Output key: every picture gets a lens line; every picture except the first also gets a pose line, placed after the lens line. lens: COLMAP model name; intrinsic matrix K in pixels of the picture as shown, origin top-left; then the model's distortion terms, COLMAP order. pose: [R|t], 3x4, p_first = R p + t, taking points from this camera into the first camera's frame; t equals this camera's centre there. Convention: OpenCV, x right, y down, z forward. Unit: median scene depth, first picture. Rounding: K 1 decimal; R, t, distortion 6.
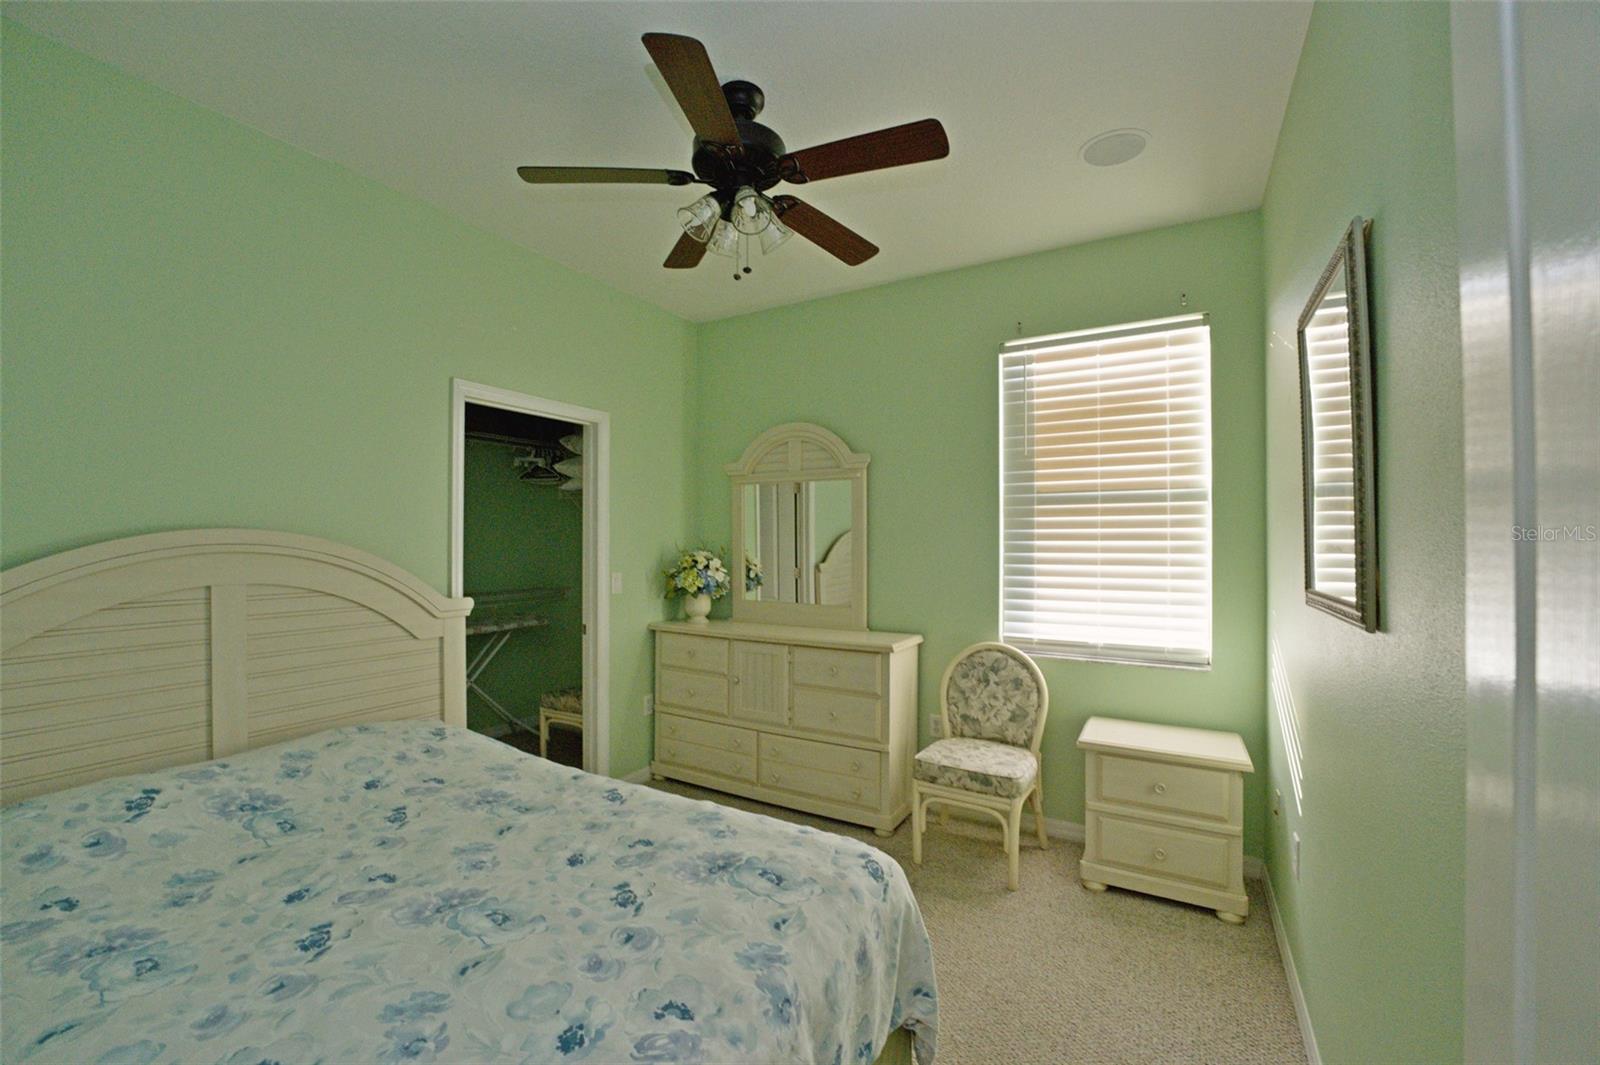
lens RADIAL K [[641.4, 0, 800.0], [0, 641.4, 532.5], [0, 0, 1]] dist [-0.055945, 0.014223]
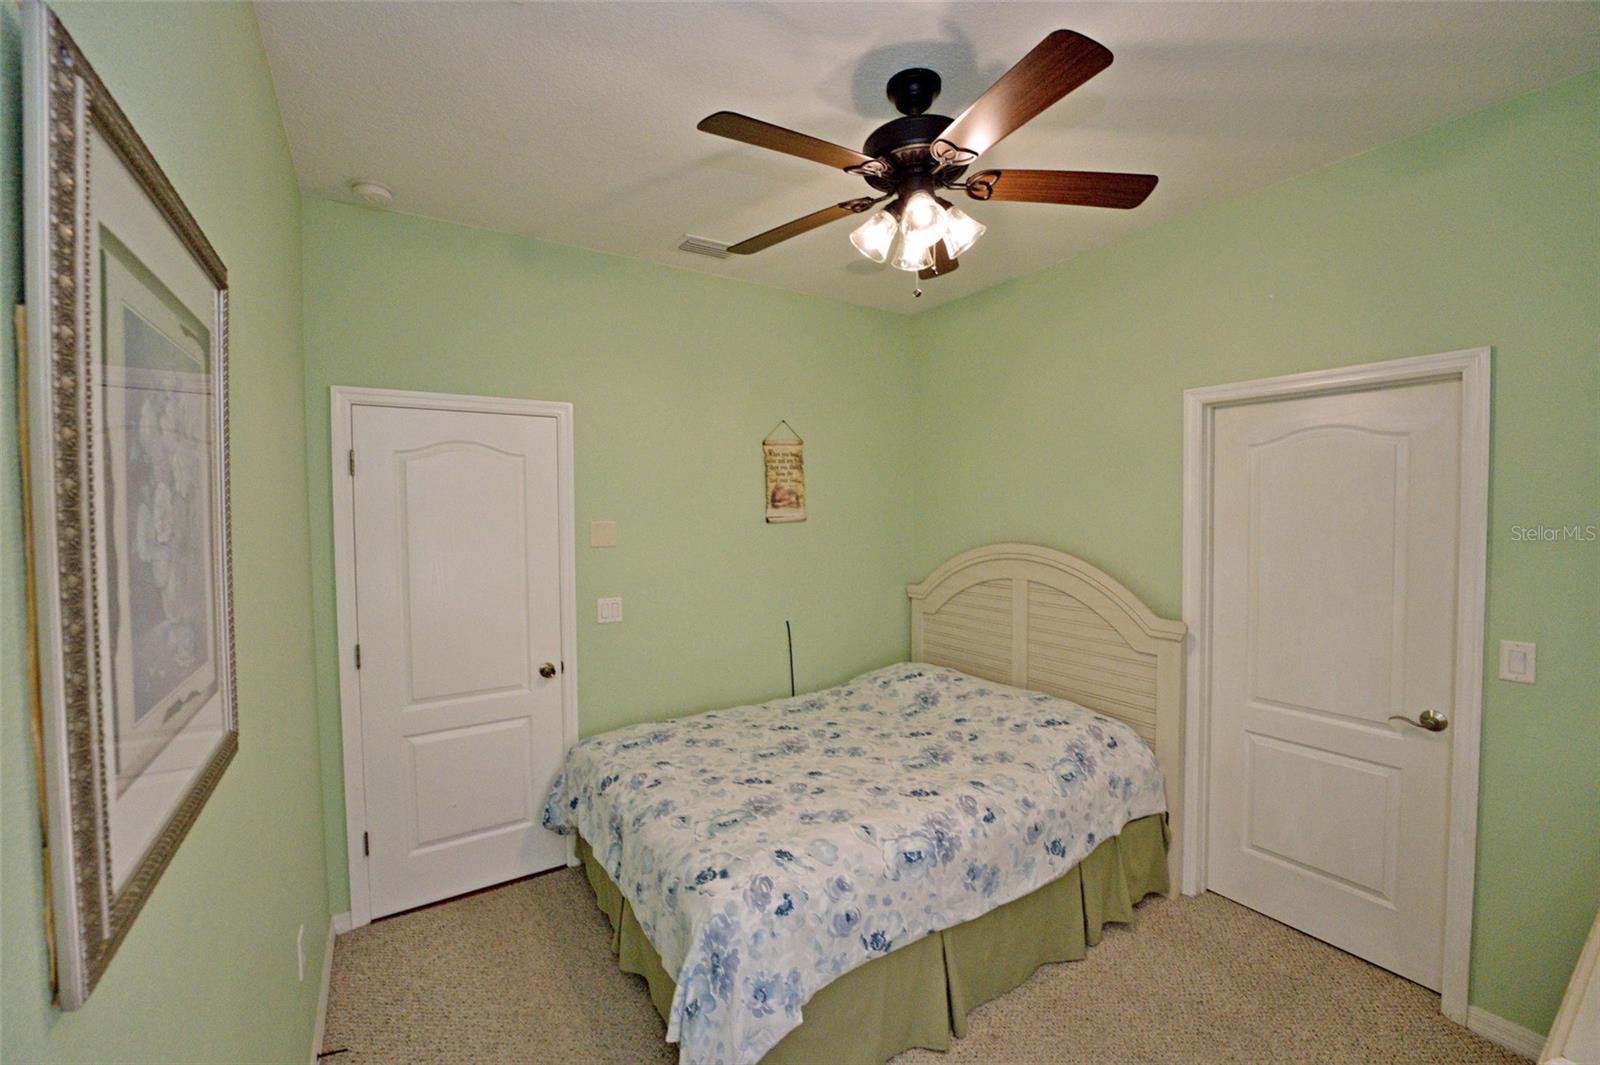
lens RADIAL K [[641.4, 0, 800.0], [0, 641.4, 532.5], [0, 0, 1]] dist [-0.055945, 0.014223]
pose [[-0.447881, 0.031933, -0.893523, 1.135788], [0.011403, 0.999485, 0.030004, -0.130151], [0.894020, 0.003249, -0.448014, 1.819289]]
